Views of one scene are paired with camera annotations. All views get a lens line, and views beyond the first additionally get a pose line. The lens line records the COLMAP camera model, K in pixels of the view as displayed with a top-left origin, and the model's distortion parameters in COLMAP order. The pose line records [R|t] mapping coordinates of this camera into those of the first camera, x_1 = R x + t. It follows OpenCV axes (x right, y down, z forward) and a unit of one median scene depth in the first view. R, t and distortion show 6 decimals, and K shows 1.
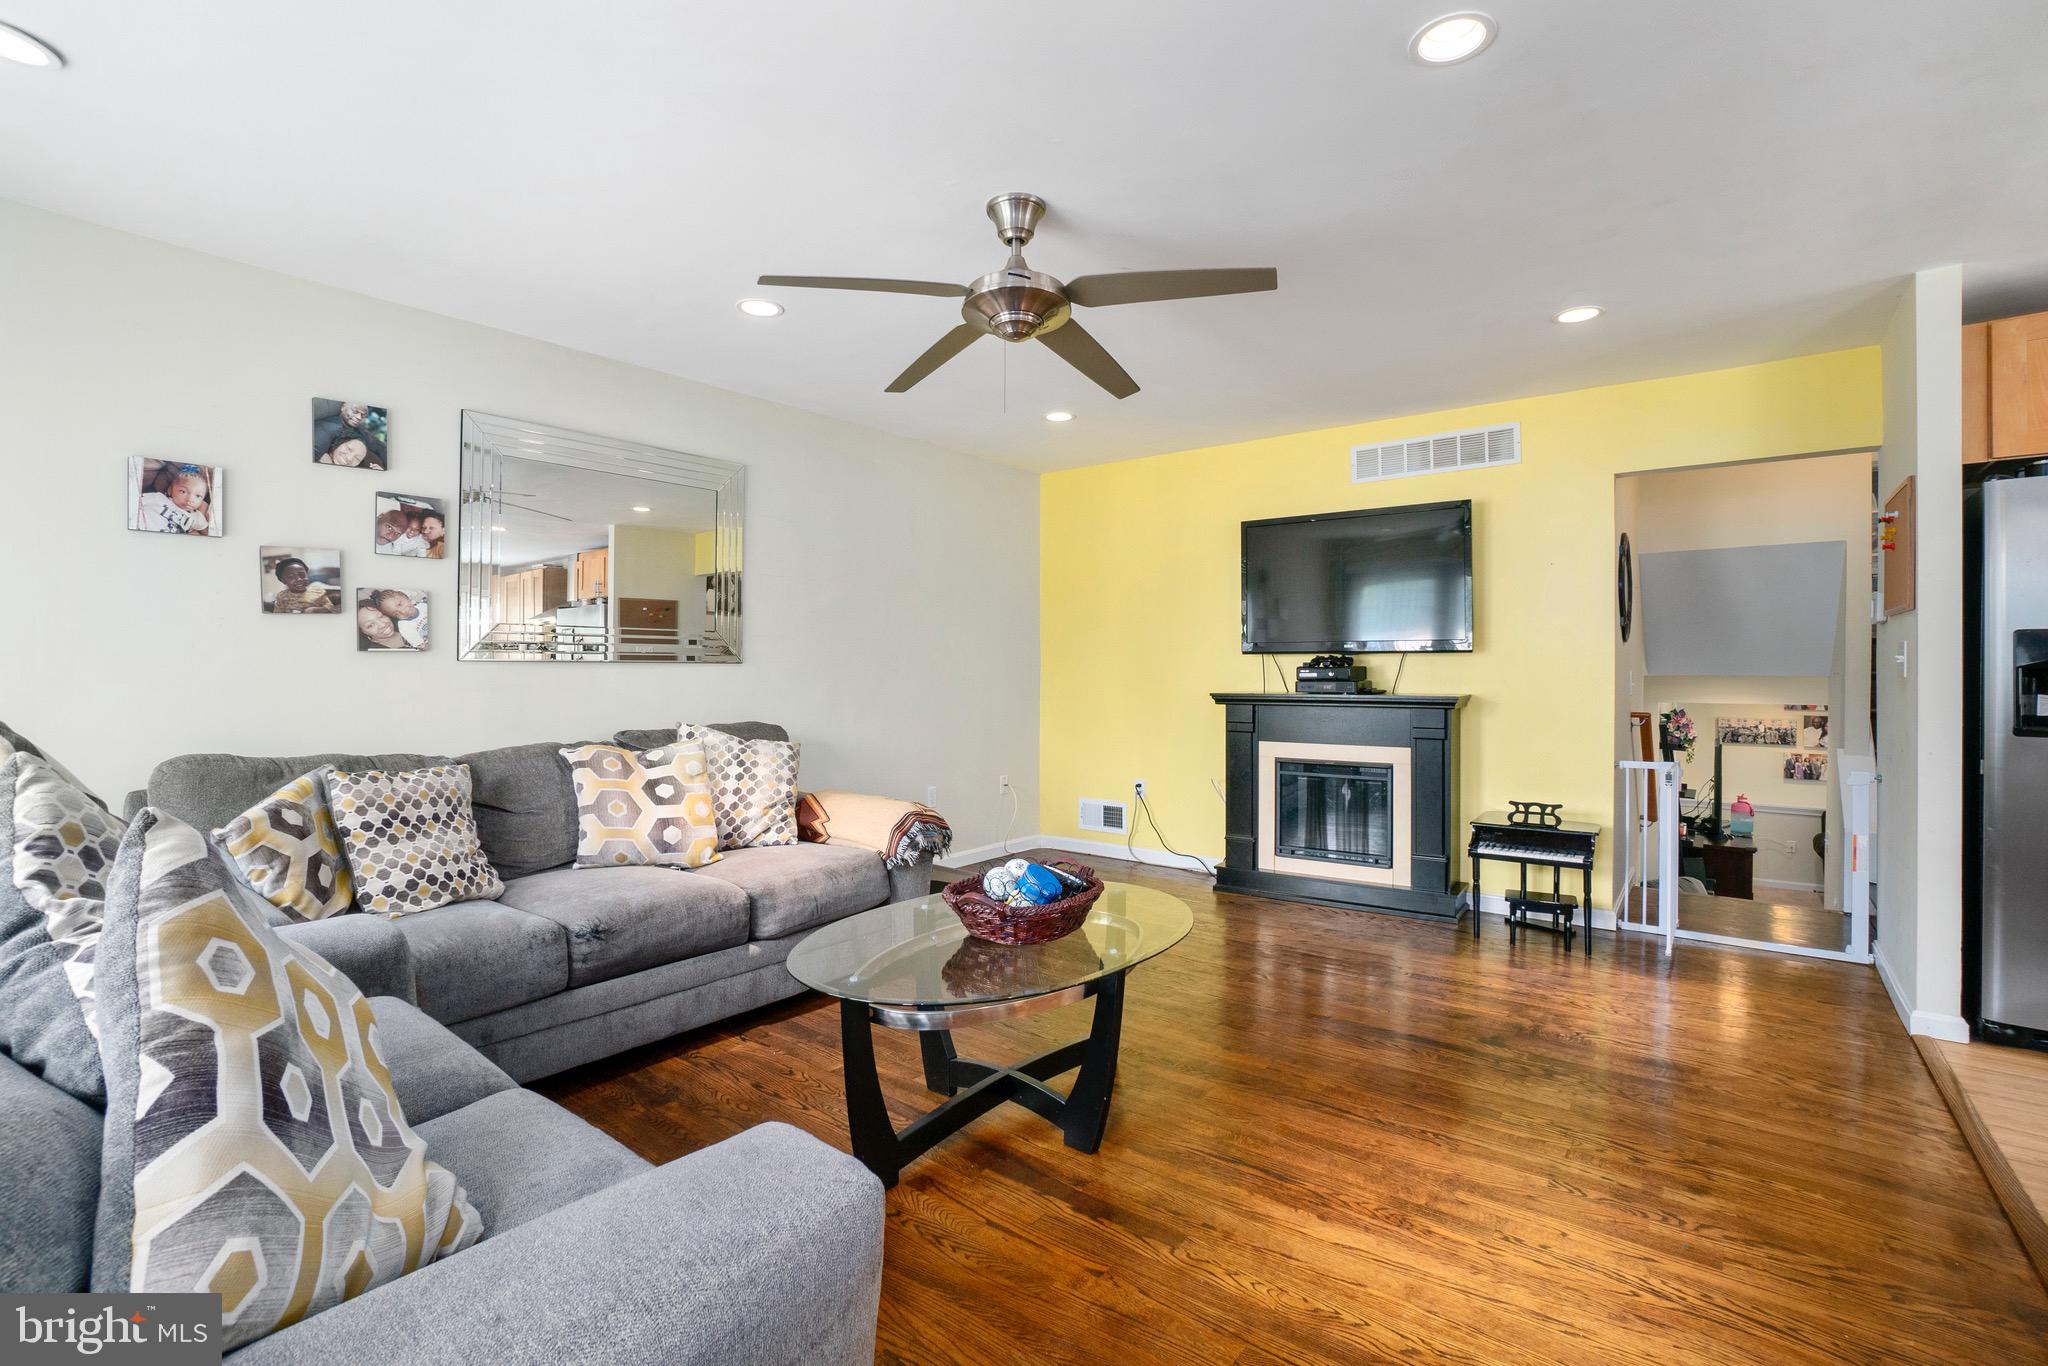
lens RADIAL K [[918.6, 0, 1011.6], [0, 918.6, 670.3], [0, 0, 1]] dist [-0.061228, 0.018555]
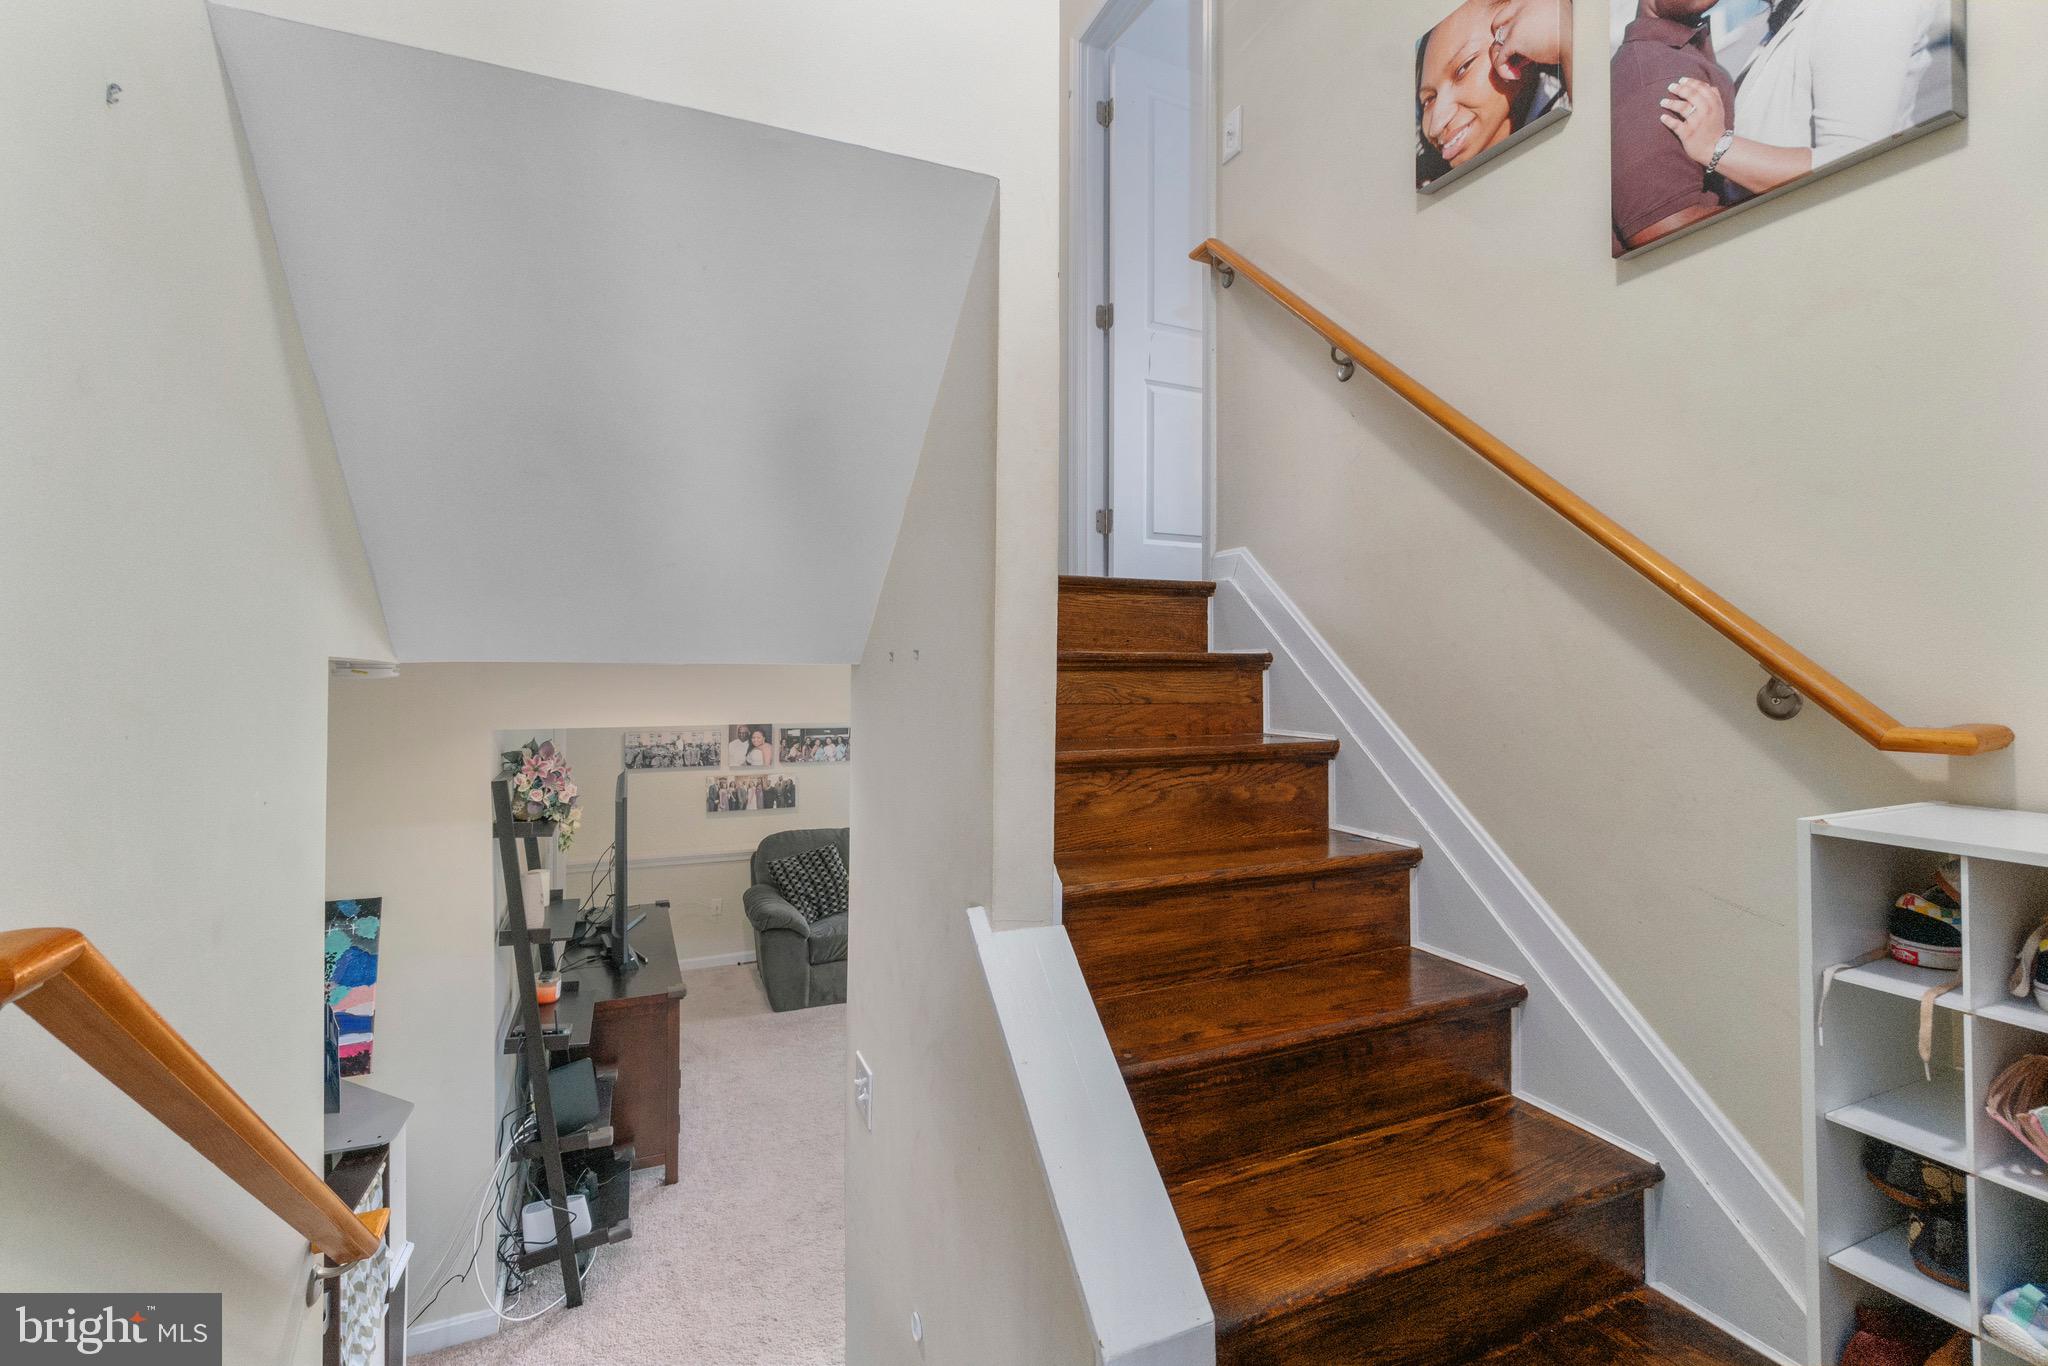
lens RADIAL K [[879.1, 0, 1016.6], [0, 879.1, 671.6], [0, 0, 1]] dist [-0.005849, 0.000046]
pose [[0.467122, 0.000316, 0.884193, 1.079665], [0.001186, 0.999999, -0.000984, 0.022894], [-0.884192, 0.001508, 0.467121, 1.337196]]
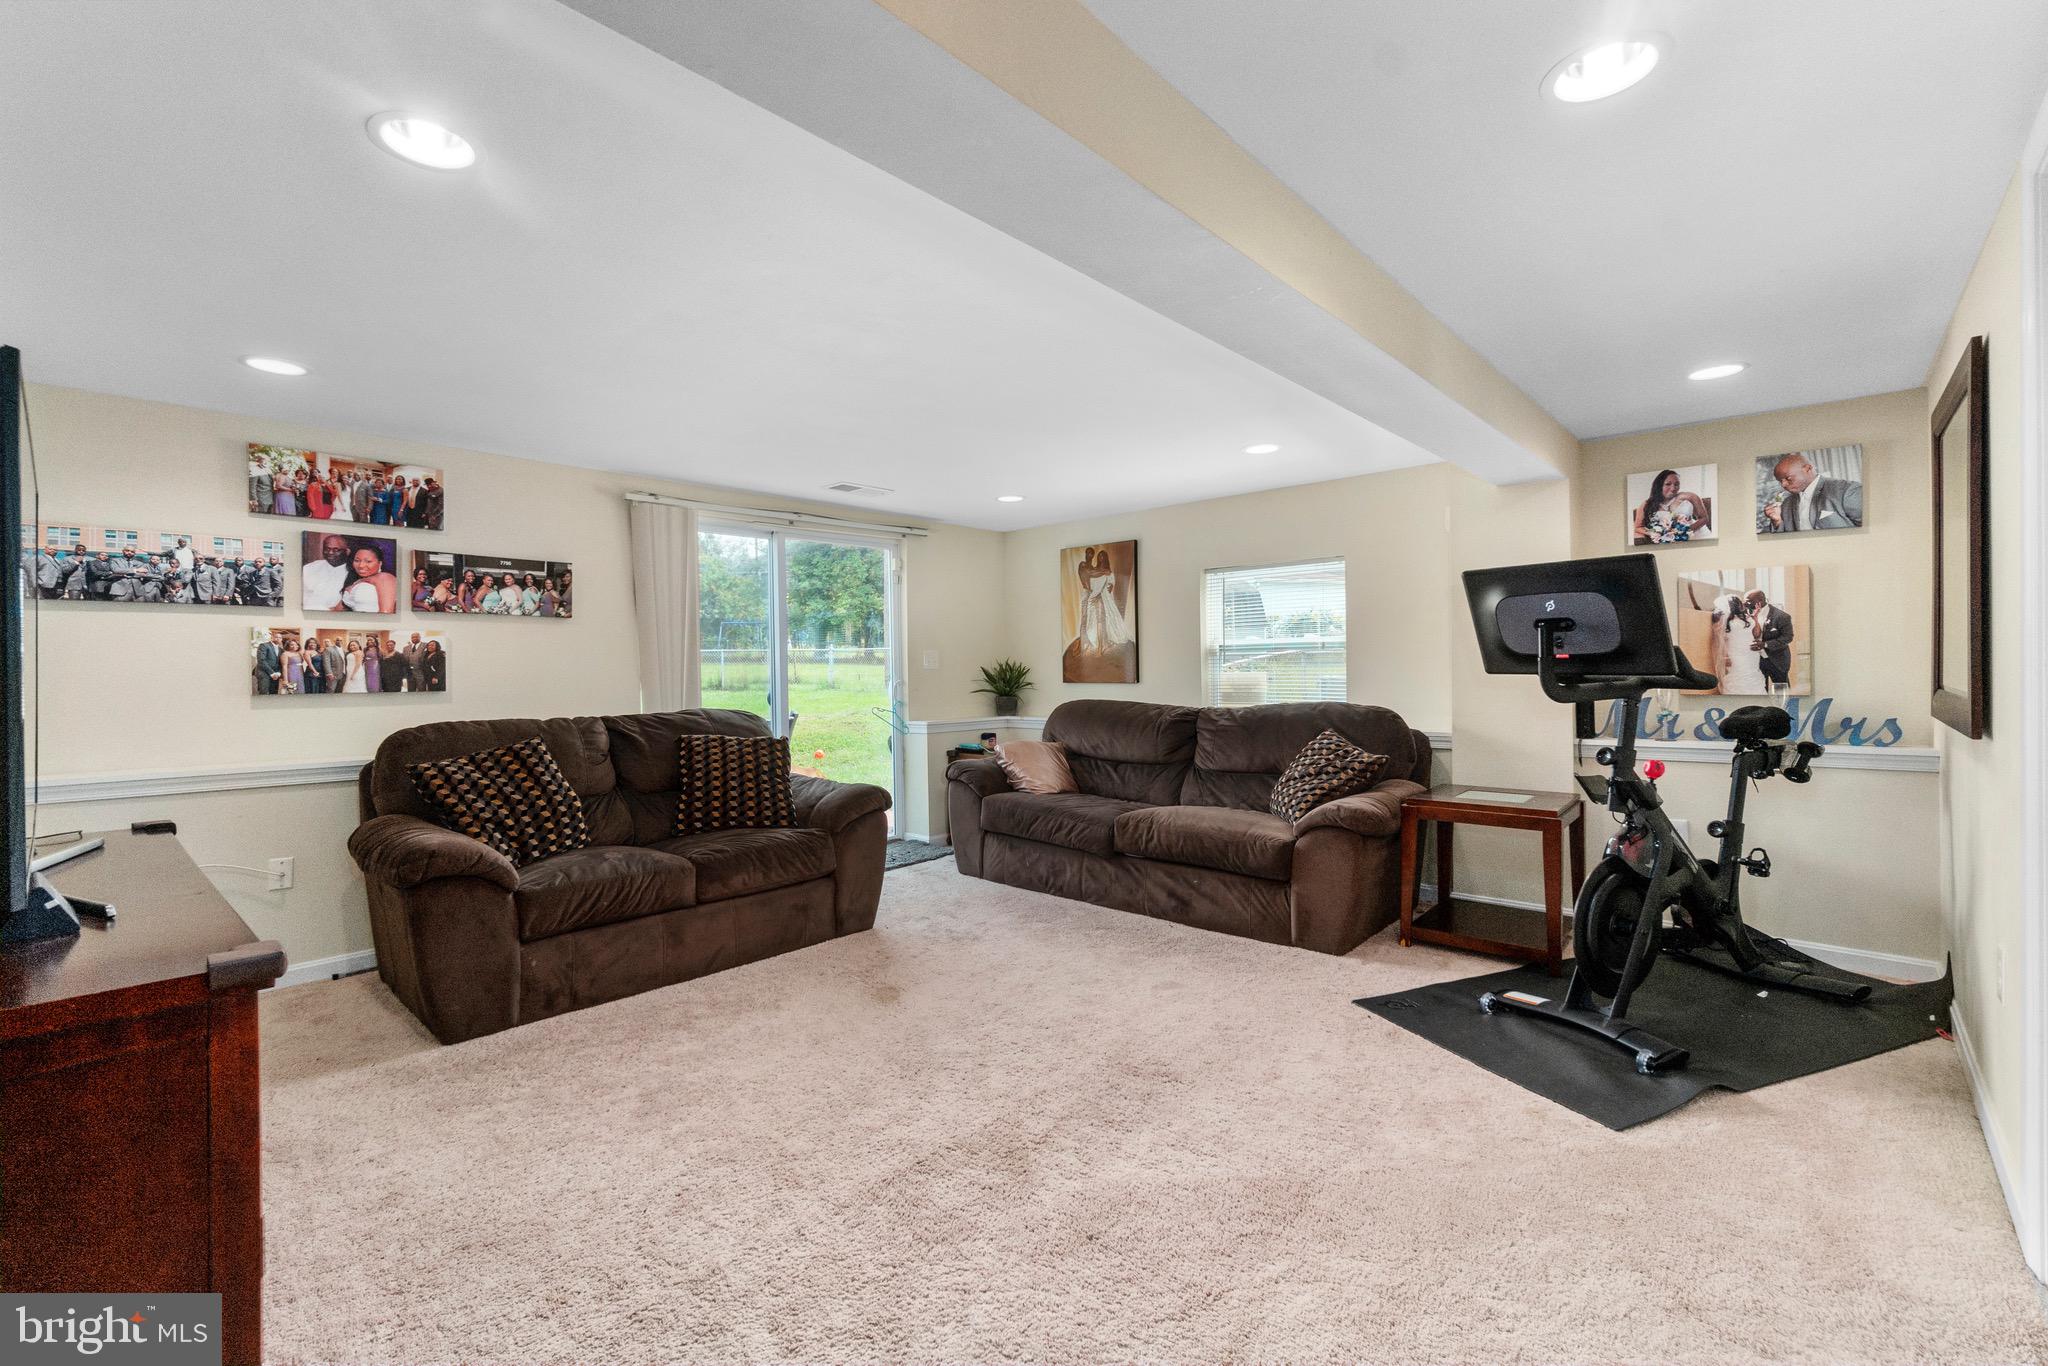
lens RADIAL K [[885.3, 0, 1016.4], [0, 885.3, 662.2], [0, 0, 1]] dist [-0.002995, -0.000451]
pose [[0.074718, 0.002500, 0.997202, 1.599774], [0.017267, 0.999844, -0.003801, 0.352513], [-0.997055, 0.017502, 0.074663, 1.983715]]
